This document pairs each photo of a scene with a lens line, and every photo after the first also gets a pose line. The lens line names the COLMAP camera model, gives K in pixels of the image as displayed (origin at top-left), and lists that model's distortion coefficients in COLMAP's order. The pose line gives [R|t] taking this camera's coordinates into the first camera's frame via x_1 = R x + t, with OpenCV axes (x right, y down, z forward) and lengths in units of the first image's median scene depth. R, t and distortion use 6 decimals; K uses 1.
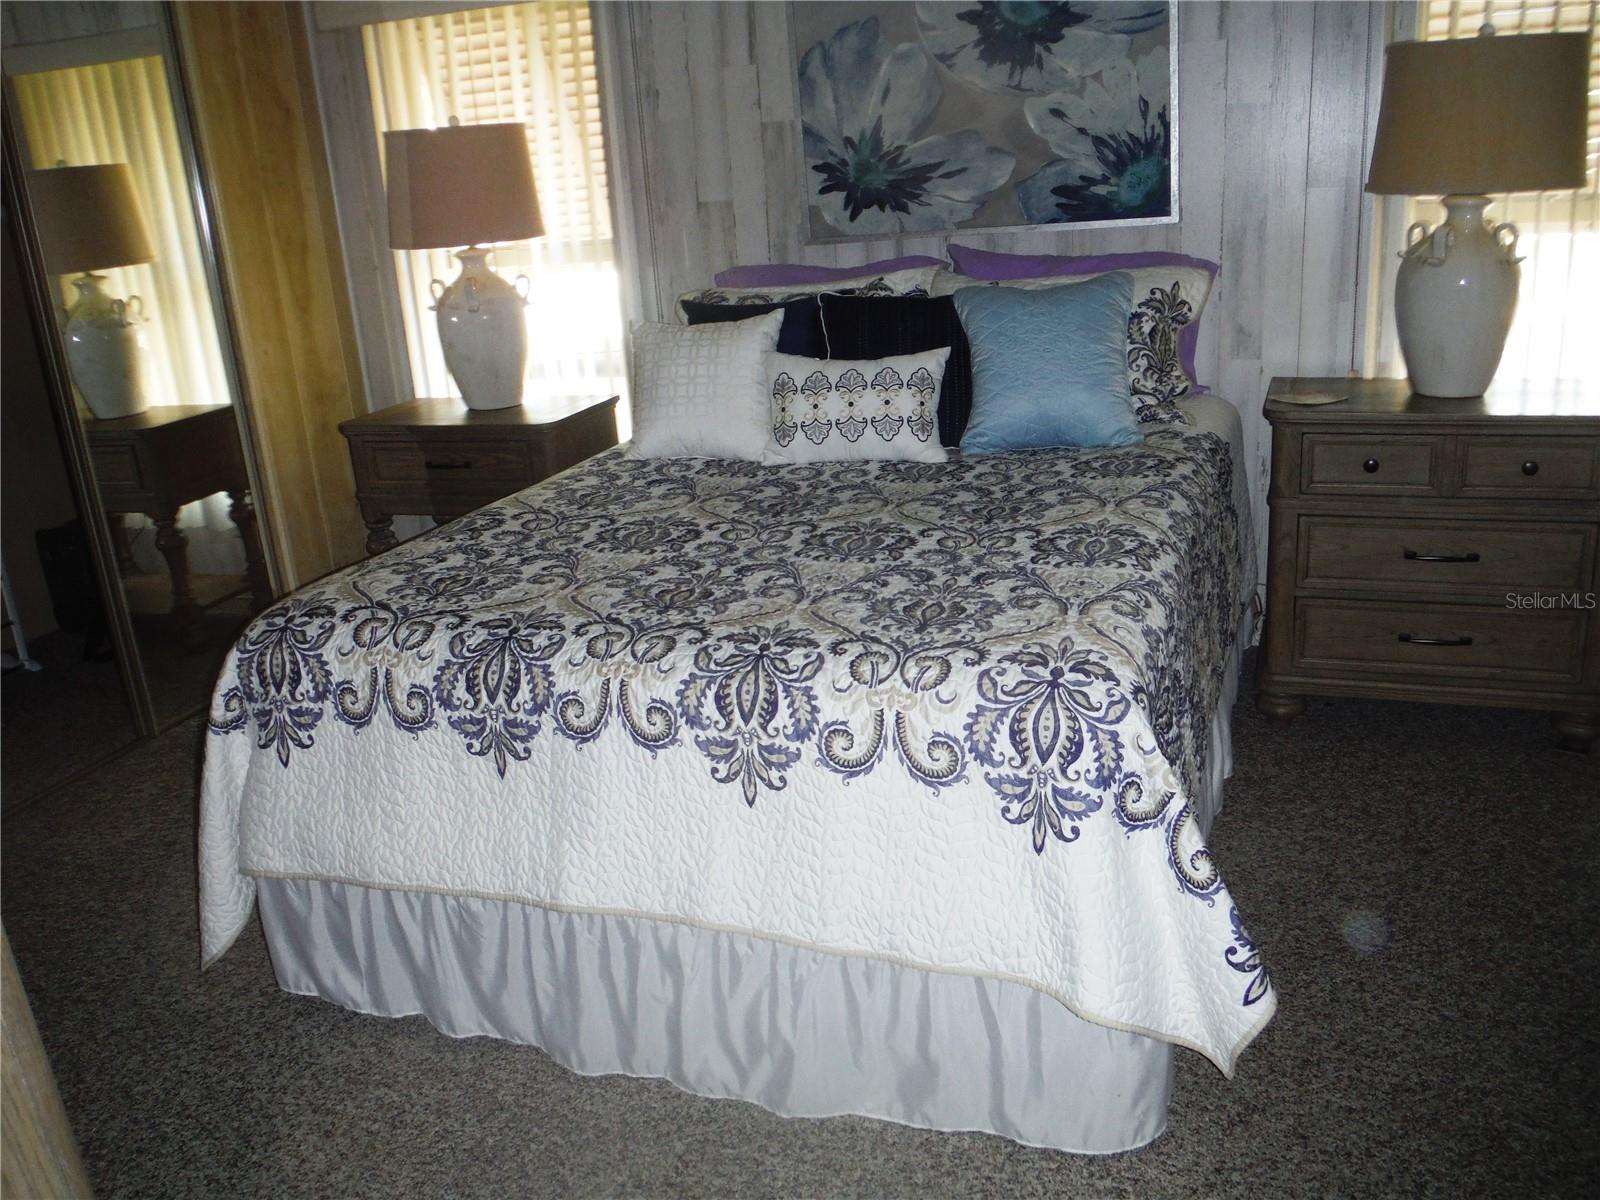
lens RADIAL K [[1343.5, 0, 801.4], [0, 1343.5, 598.9], [0, 0, 1]] dist [-0.017964, -0.008331]
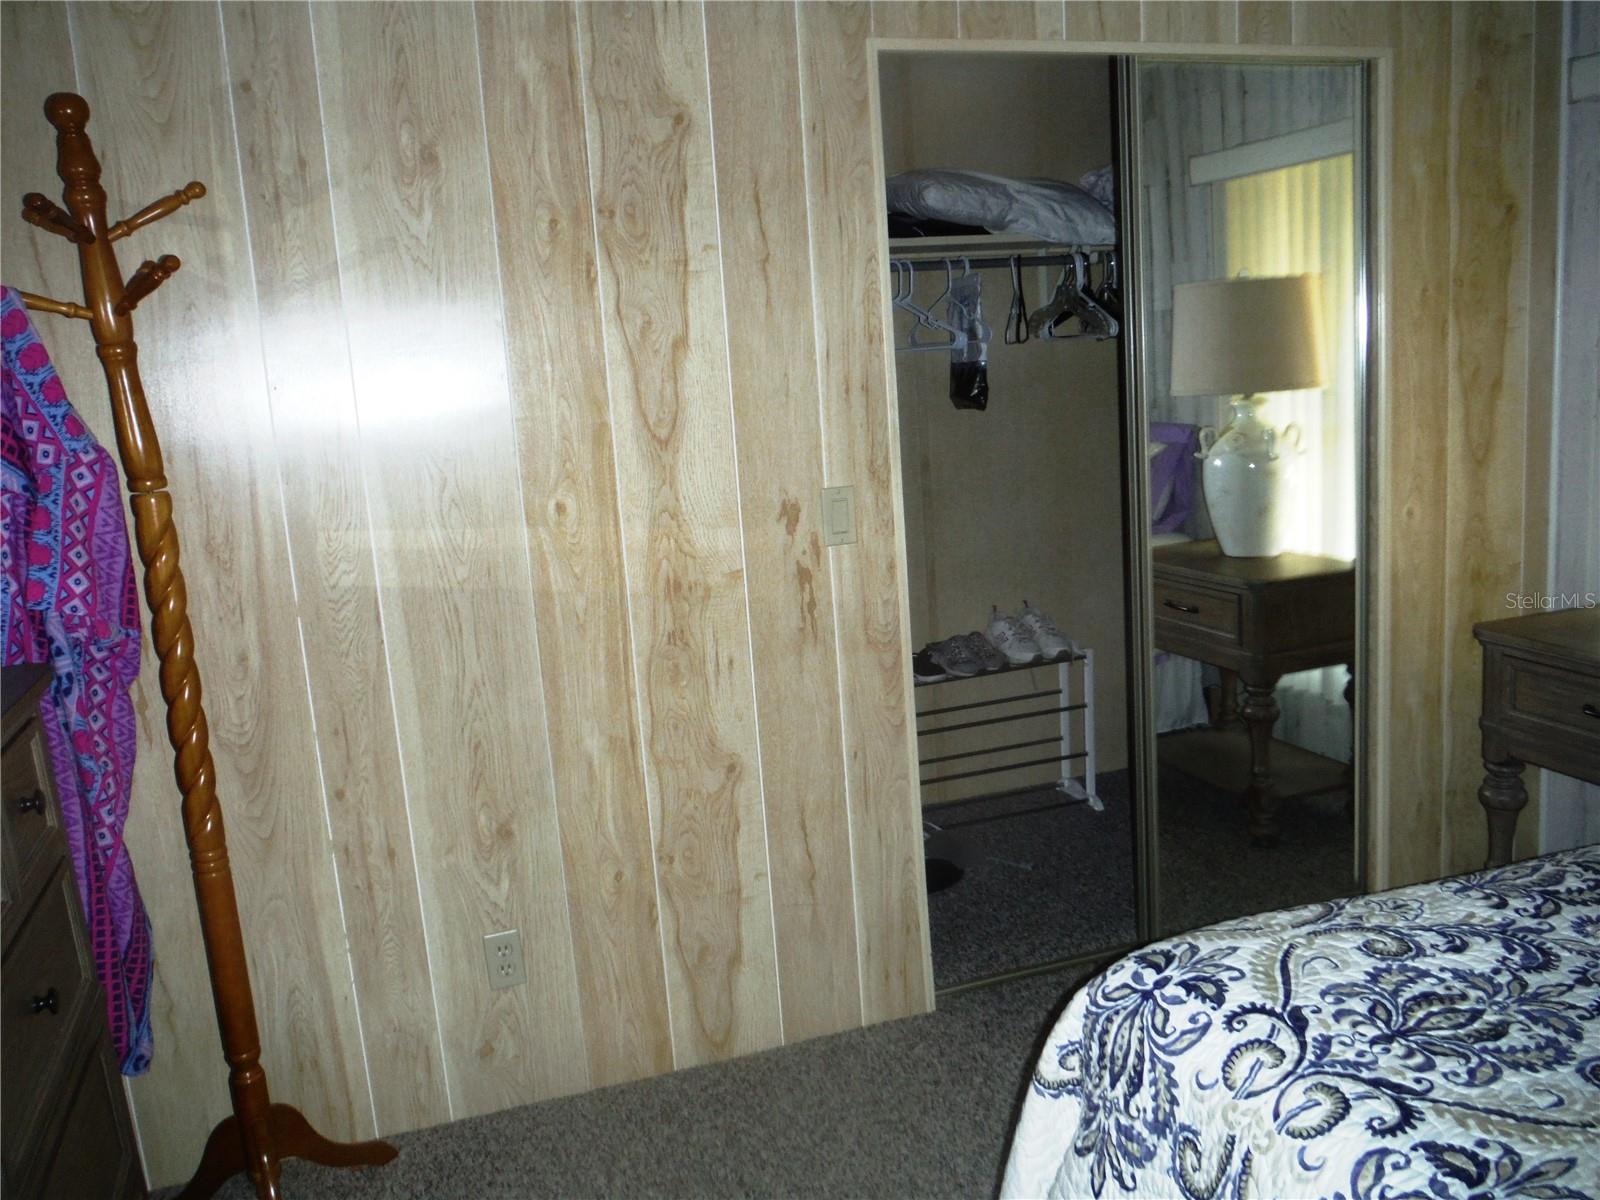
lens RADIAL K [[1343.5, 0, 798.9], [0, 1343.5, 601.9], [0, 0, 1]] dist [-0.017964, -0.008331]
pose [[0.618436, 0.180826, -0.764748, -0.027060], [-0.230962, 0.972010, 0.043060, -0.150143], [0.751129, 0.149997, 0.642889, 0.419065]]
